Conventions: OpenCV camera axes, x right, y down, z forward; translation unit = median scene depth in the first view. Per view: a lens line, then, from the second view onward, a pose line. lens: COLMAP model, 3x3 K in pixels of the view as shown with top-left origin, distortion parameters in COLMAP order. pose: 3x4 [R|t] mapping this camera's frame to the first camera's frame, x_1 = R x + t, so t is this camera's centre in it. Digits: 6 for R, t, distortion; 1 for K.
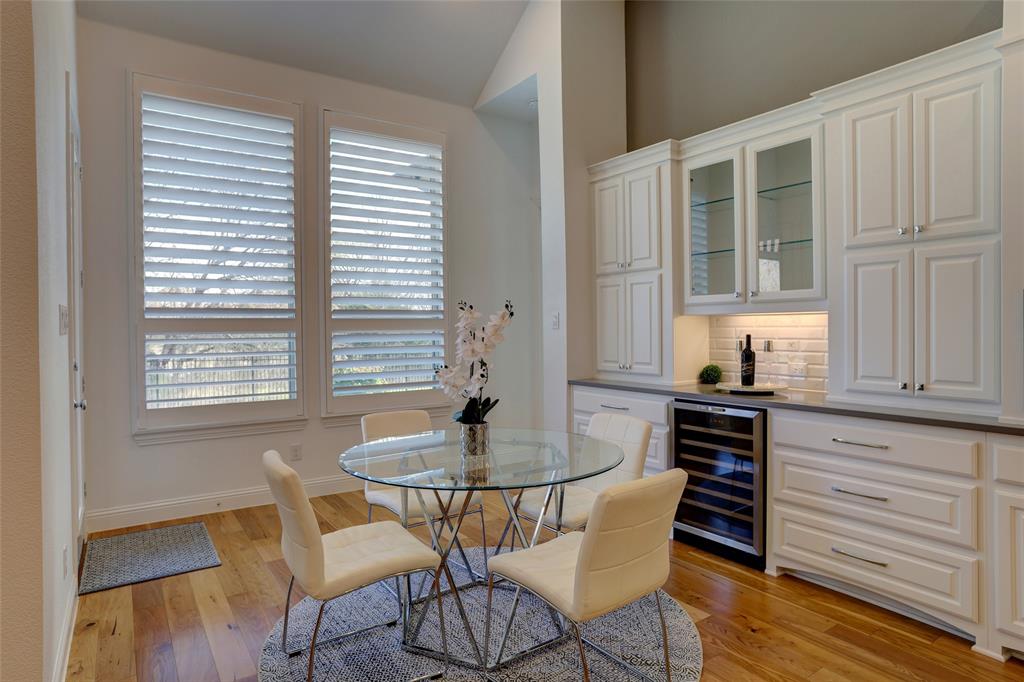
lens RADIAL K [[583.2, 0, 508.7], [0, 583.2, 333.6], [0, 0, 1]] dist [0.009420, 0.007460]
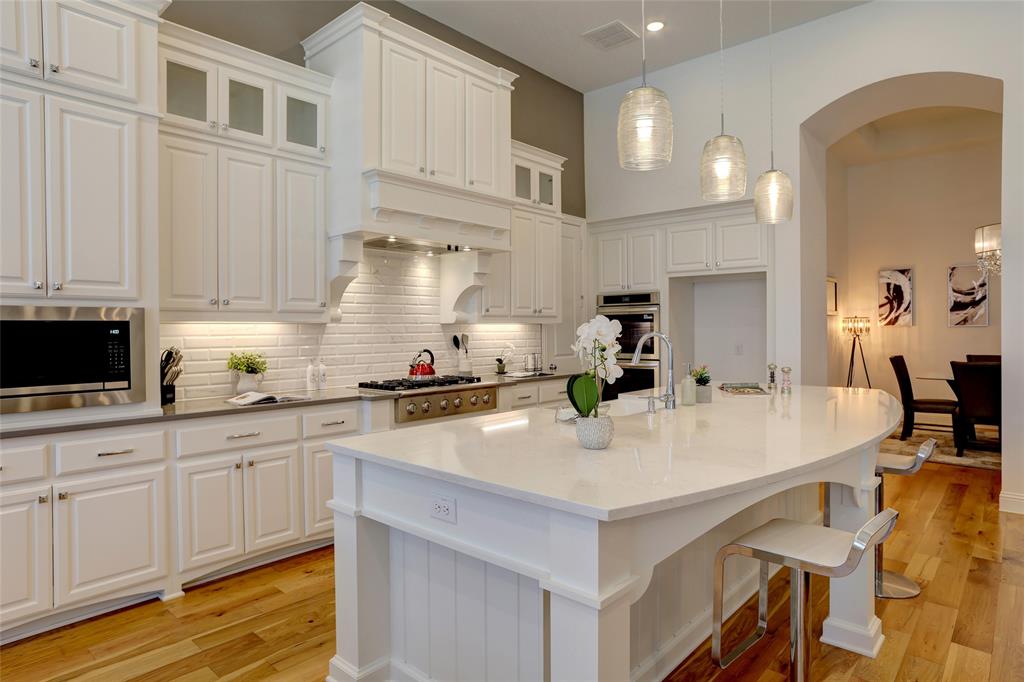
lens RADIAL K [[583.2, 0, 510.1], [0, 583.2, 333.5], [0, 0, 1]] dist [0.009420, 0.007460]
pose [[-0.229137, 0.000680, 0.973394, -0.249551], [0.018697, 0.999818, 0.003703, -0.006586], [-0.973215, 0.019048, -0.229108, 0.244771]]
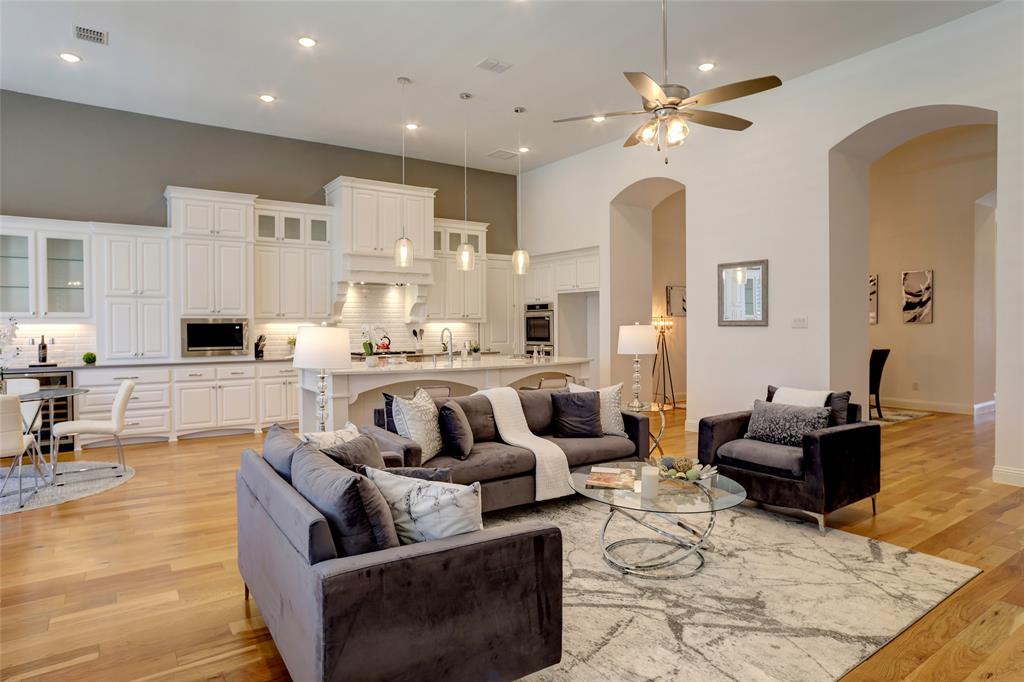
lens RADIAL K [[583.2, 0, 513.0], [0, 583.2, 336.3], [0, 0, 1]] dist [0.009420, 0.007460]
pose [[-0.016313, -0.013623, 0.999774, -1.881603], [0.015955, 0.999776, 0.013884, 0.004569], [-0.999740, 0.016178, -0.016092, -0.581326]]
